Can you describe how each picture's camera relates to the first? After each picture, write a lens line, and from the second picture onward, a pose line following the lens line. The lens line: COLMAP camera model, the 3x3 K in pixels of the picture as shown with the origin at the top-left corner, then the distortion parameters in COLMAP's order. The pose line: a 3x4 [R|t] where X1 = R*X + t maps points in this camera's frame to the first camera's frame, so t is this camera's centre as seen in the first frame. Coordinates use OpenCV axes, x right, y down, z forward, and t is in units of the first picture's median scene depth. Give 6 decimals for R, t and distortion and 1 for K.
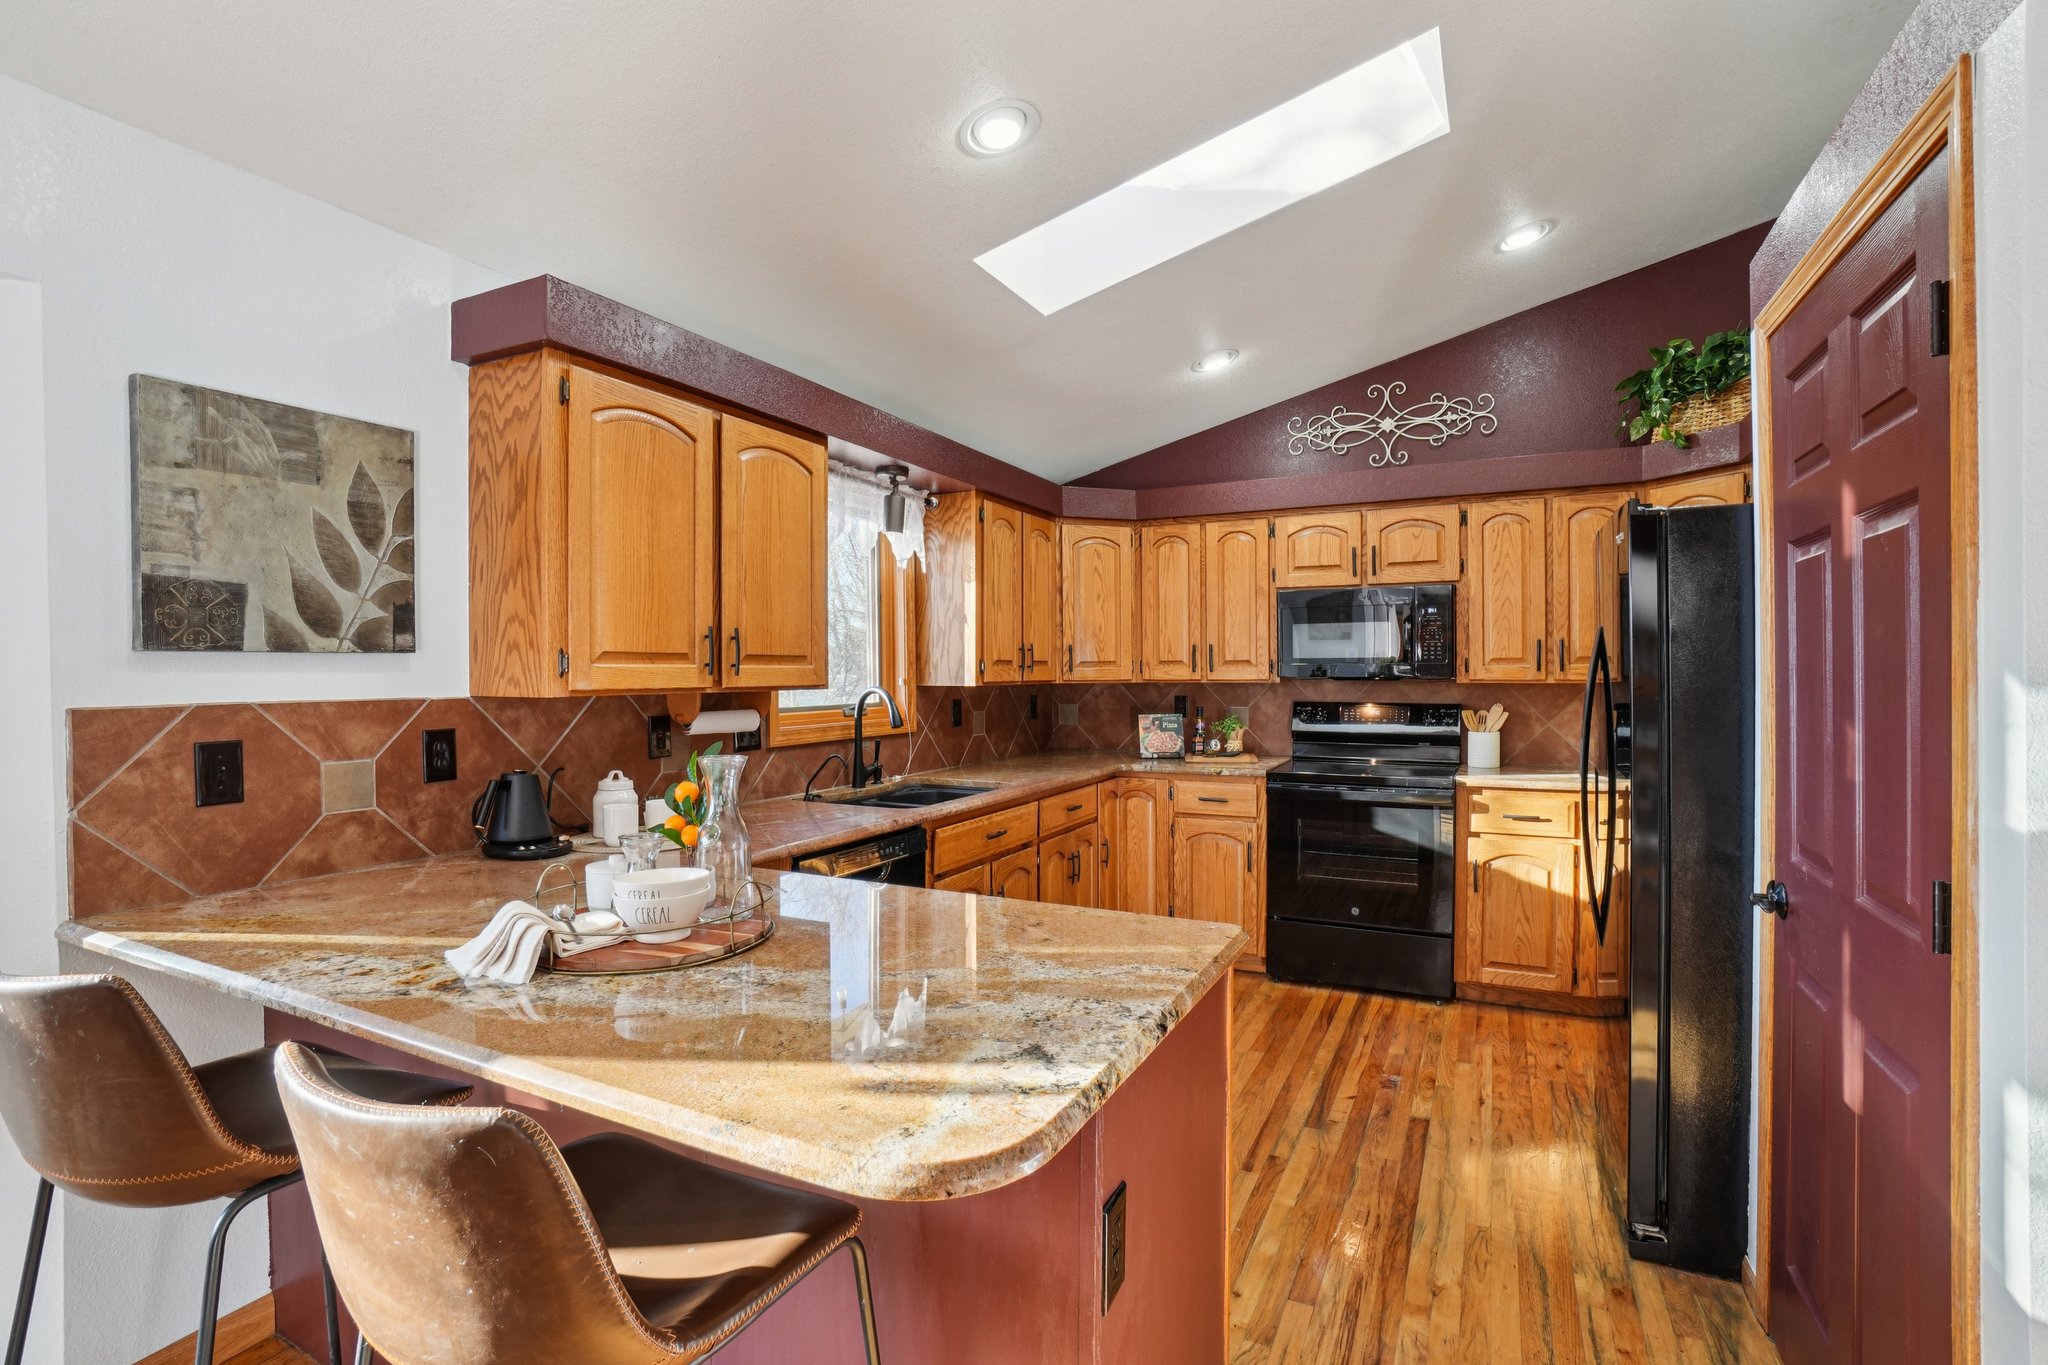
lens RADIAL K [[937.7, 0, 1021.2], [0, 937.7, 665.3], [0, 0, 1]] dist [-0.062638, 0.024569]
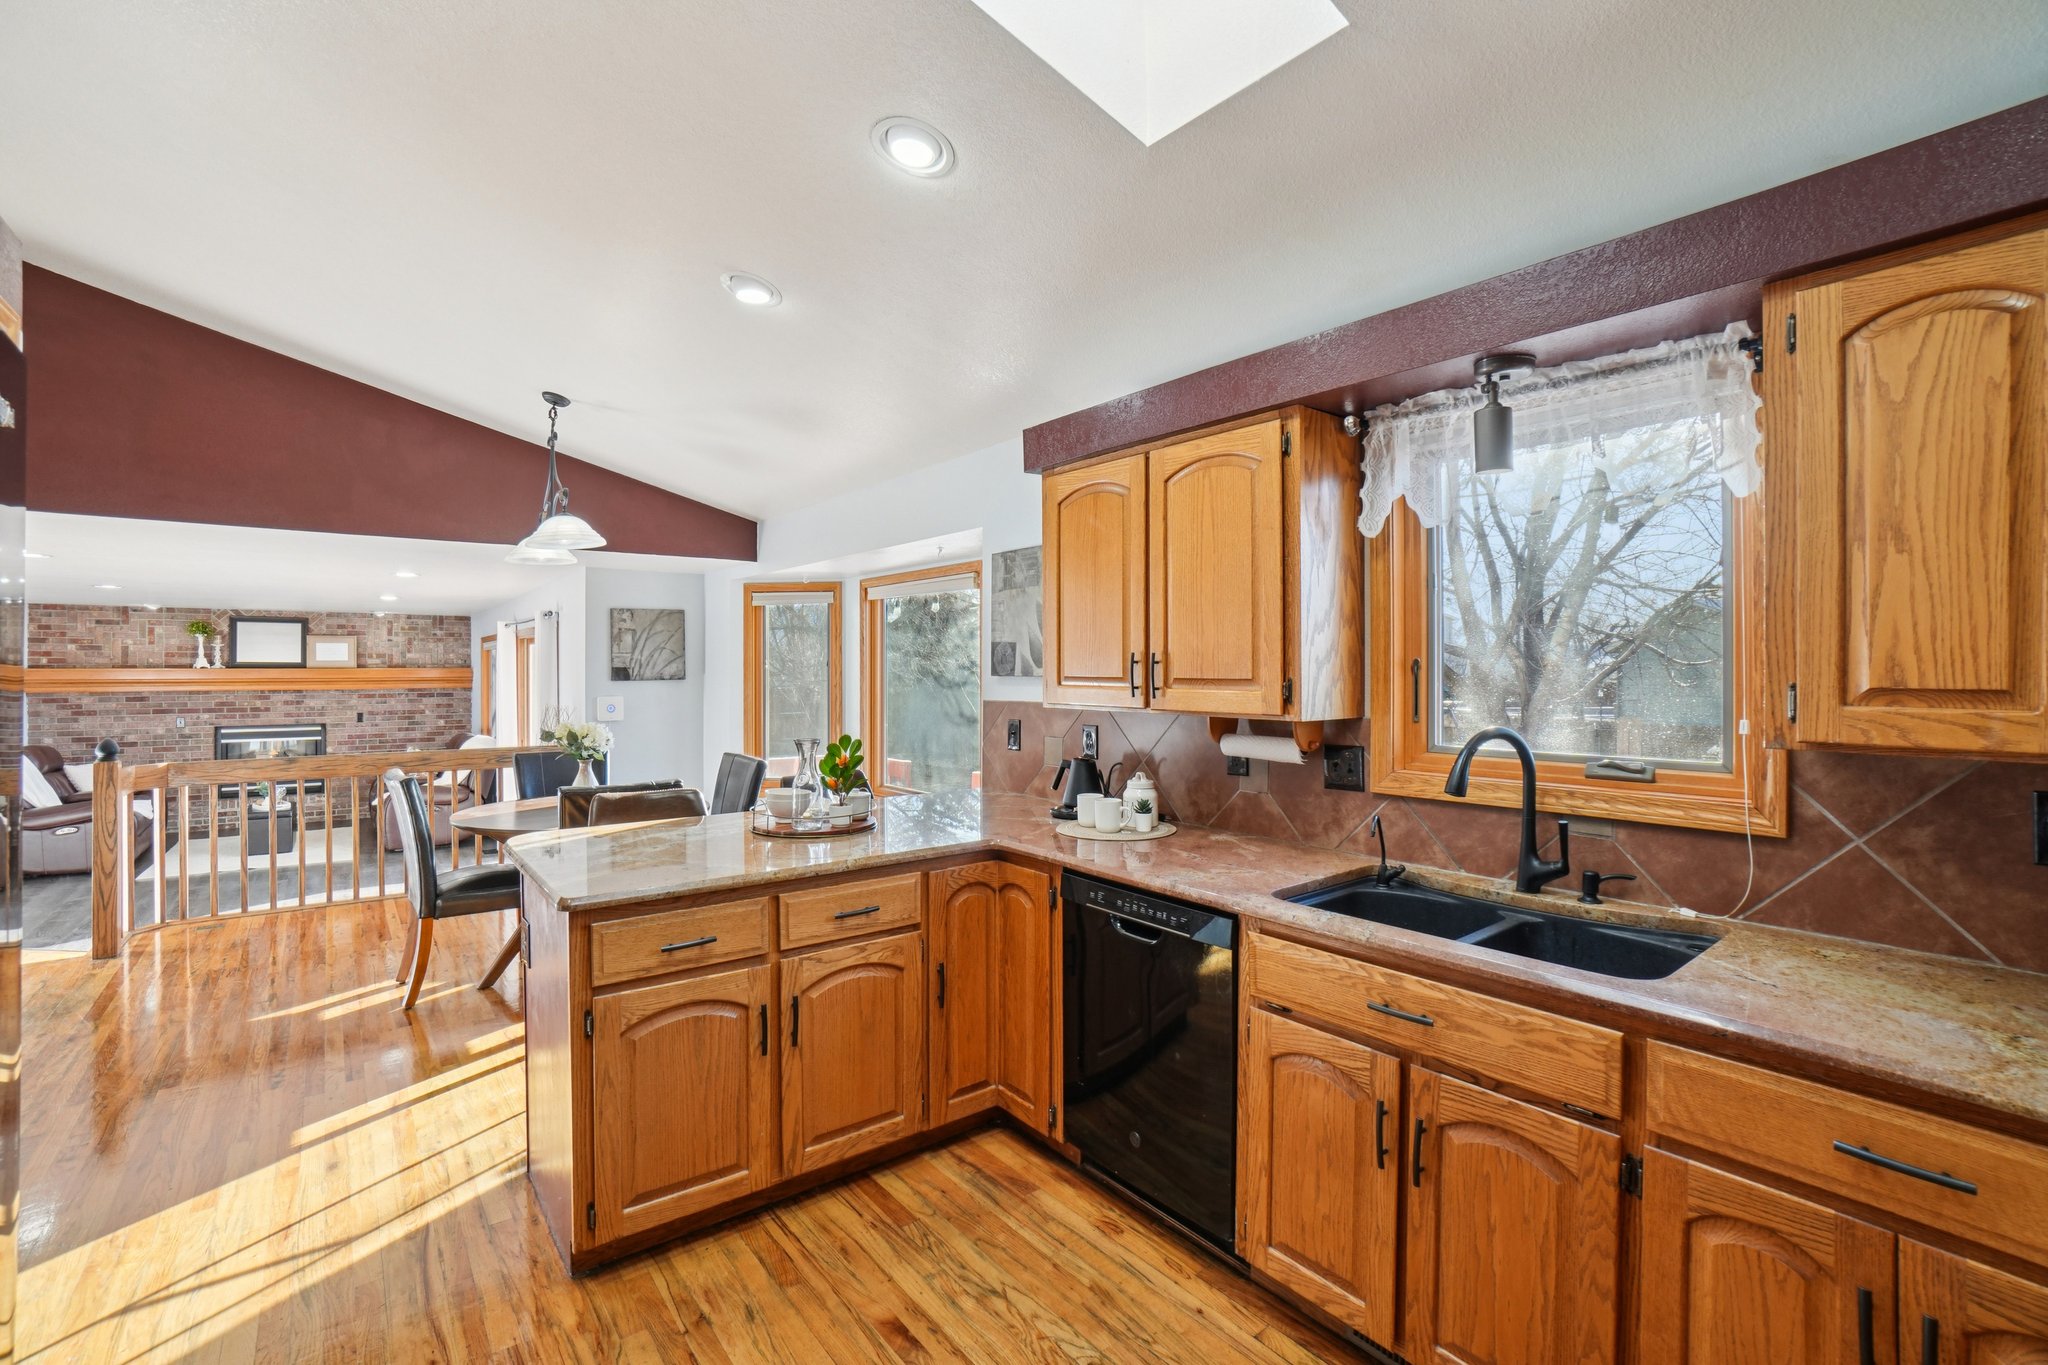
lens RADIAL K [[937.7, 0, 1021.2], [0, 937.7, 665.3], [0, 0, 1]] dist [-0.062638, 0.024569]
pose [[-0.436860, 0.003833, -0.899521, 0.467902], [0.009116, 0.999958, -0.000167, -0.018453], [0.899483, -0.008273, -0.436877, 0.886023]]
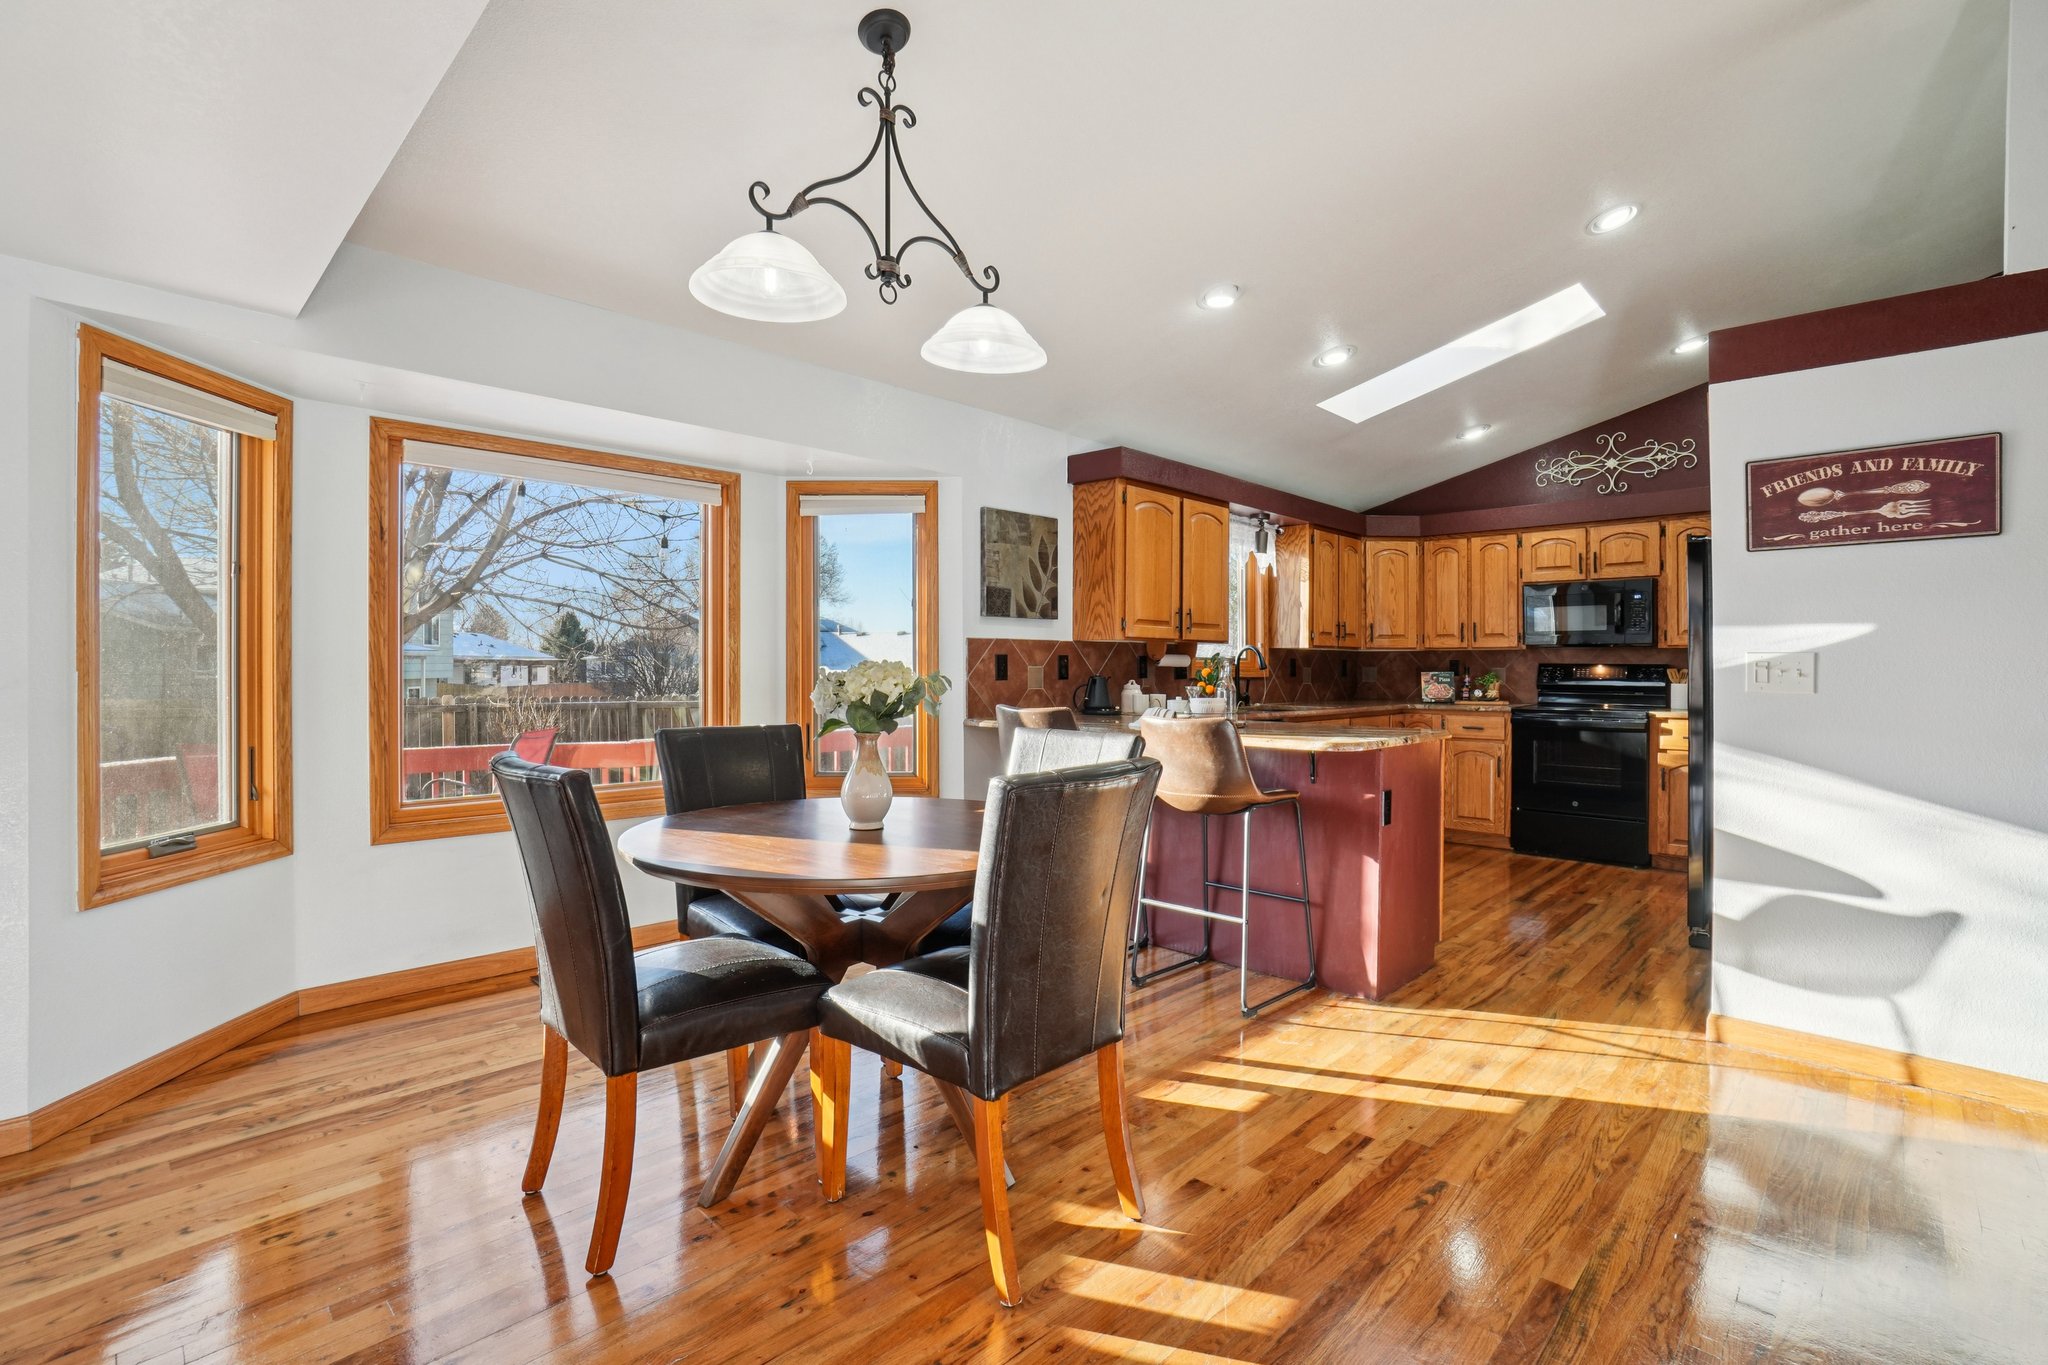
lens RADIAL K [[937.7, 0, 1021.2], [0, 937.7, 665.3], [0, 0, 1]] dist [-0.062638, 0.024569]
pose [[0.953168, 0.008361, -0.302326, -0.034019], [-0.007140, 0.999961, 0.005143, 0.046040], [0.302357, -0.002744, 0.953191, -0.630294]]
